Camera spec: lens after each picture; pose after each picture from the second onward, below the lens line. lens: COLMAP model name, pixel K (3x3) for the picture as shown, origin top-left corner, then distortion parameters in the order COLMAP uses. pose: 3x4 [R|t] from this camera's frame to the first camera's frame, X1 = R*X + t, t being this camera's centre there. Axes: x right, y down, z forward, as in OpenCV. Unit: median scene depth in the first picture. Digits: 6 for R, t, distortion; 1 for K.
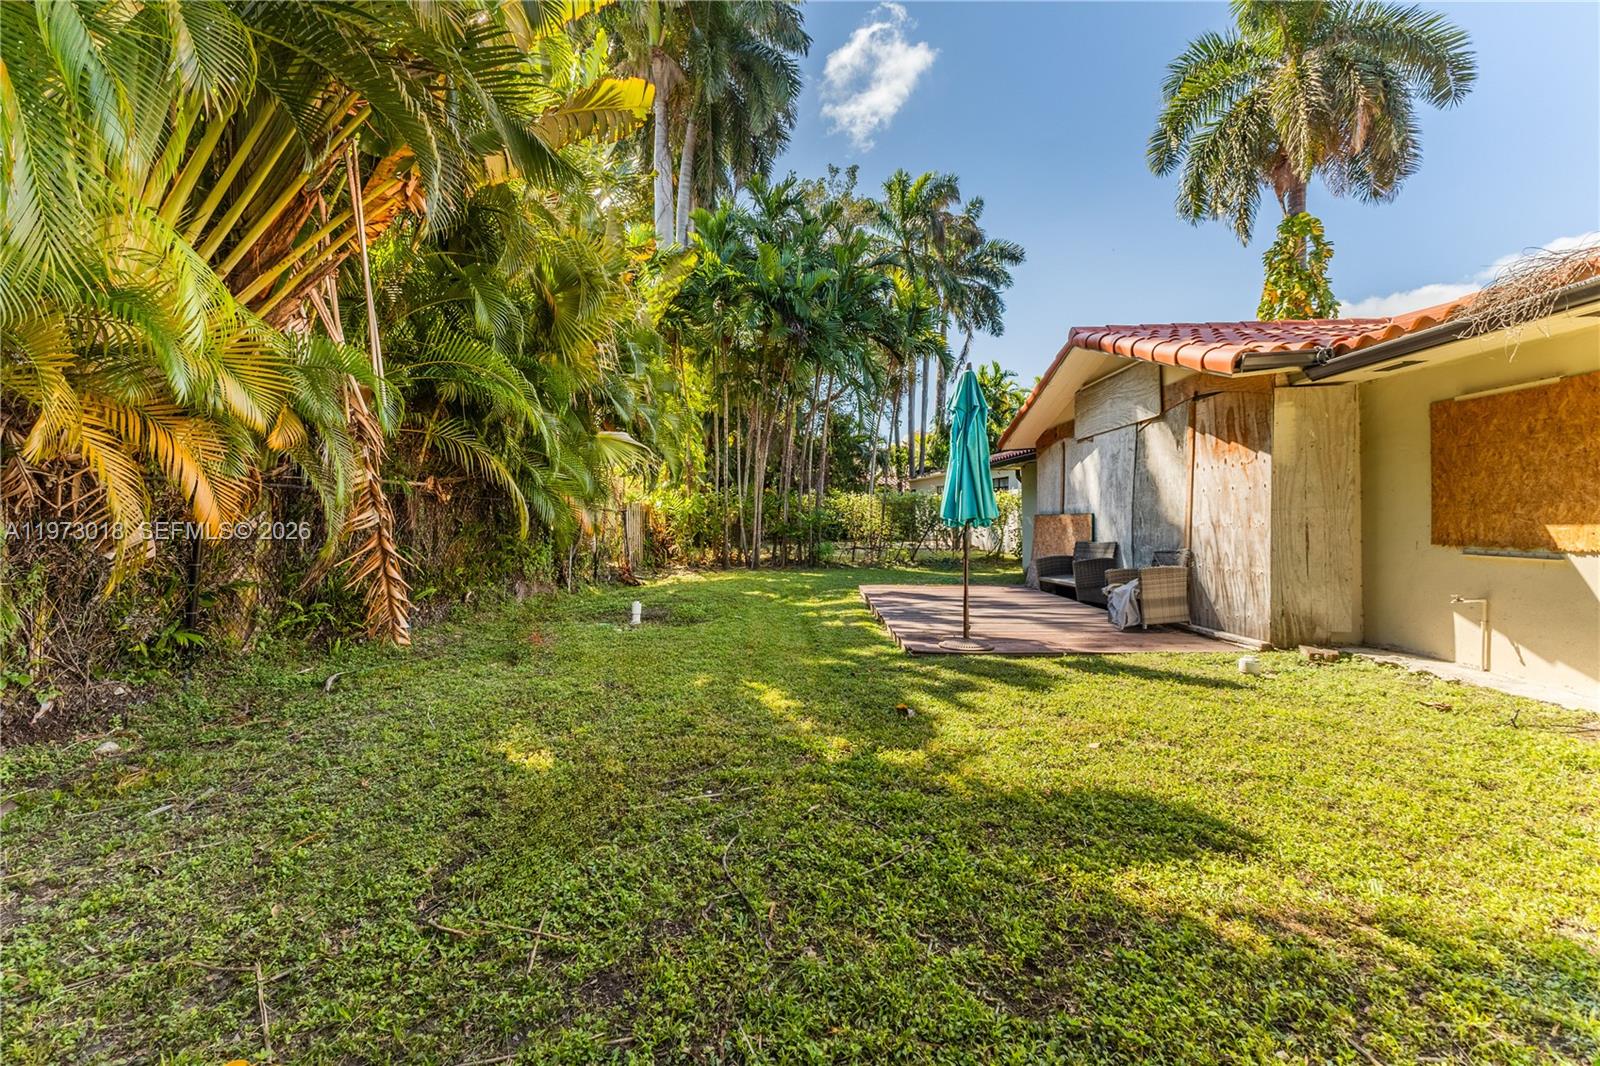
lens RADIAL K [[698.7, 0, 803.0], [0, 698.7, 522.7], [0, 0, 1]] dist [0.014690, -0.001560]
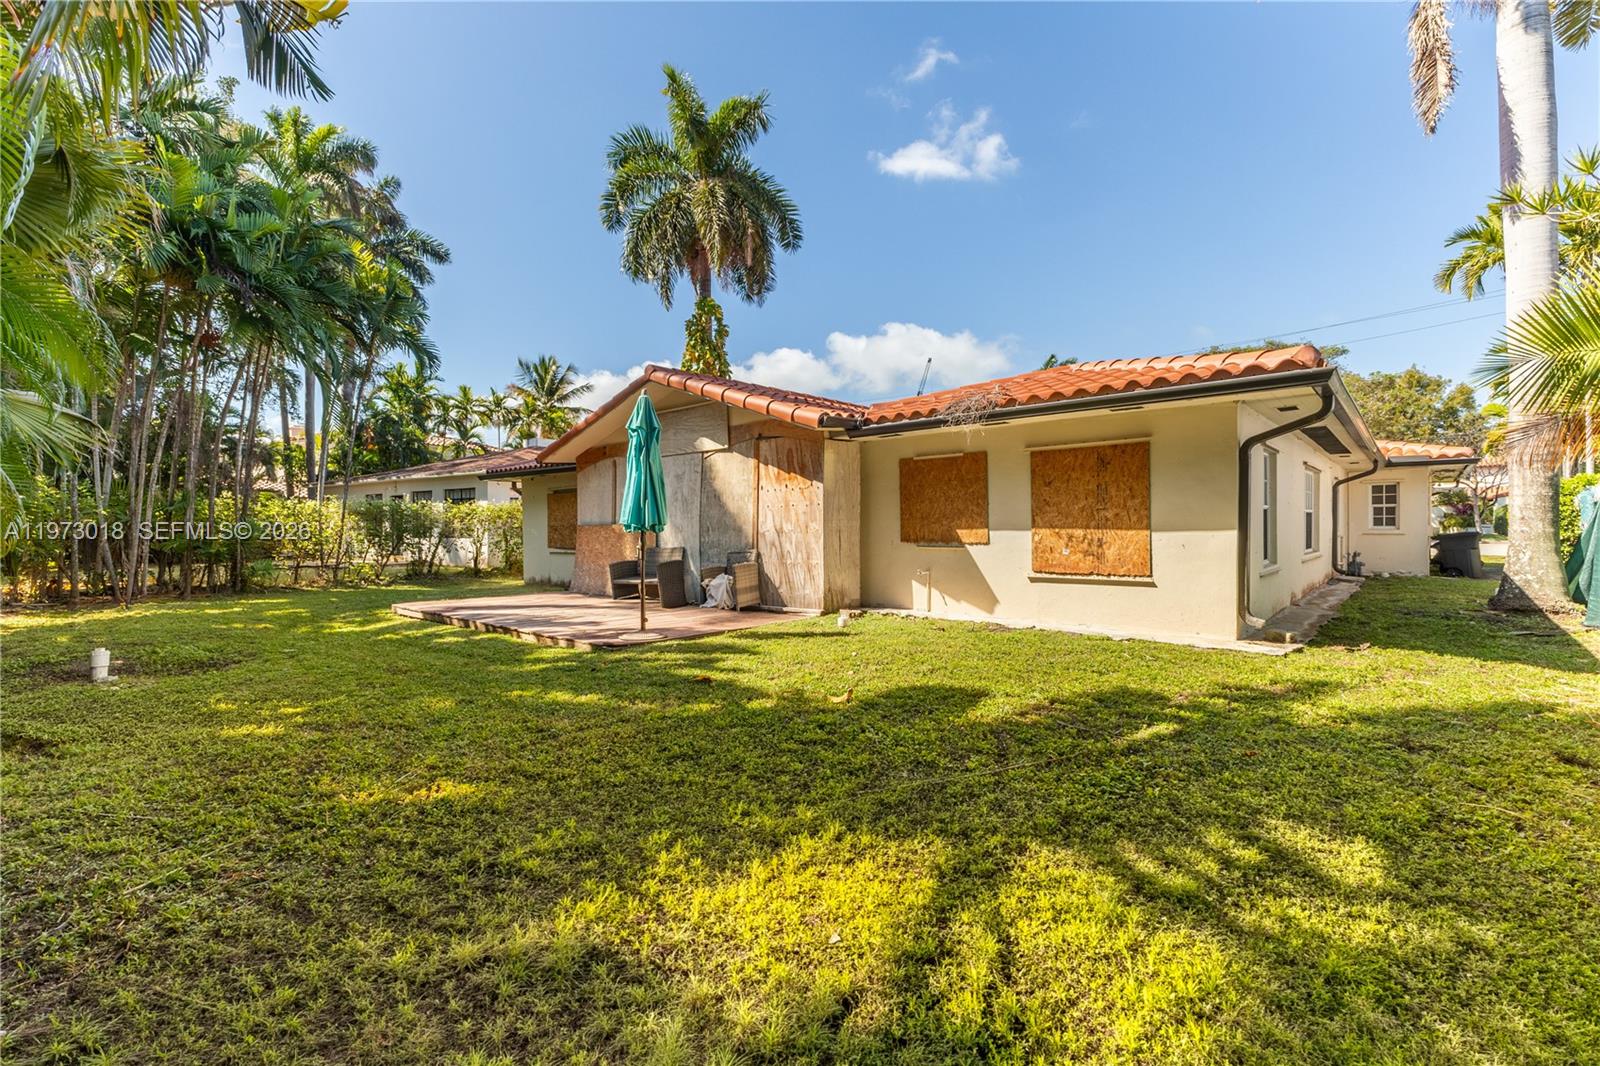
lens RADIAL K [[698.7, 0, 803.7], [0, 698.7, 531.6], [0, 0, 1]] dist [0.014690, -0.001560]
pose [[0.655986, 0.000372, 0.754773, -0.174730], [0.006416, 0.999961, -0.006069, 0.004860], [-0.754746, 0.008824, 0.655958, 0.021460]]
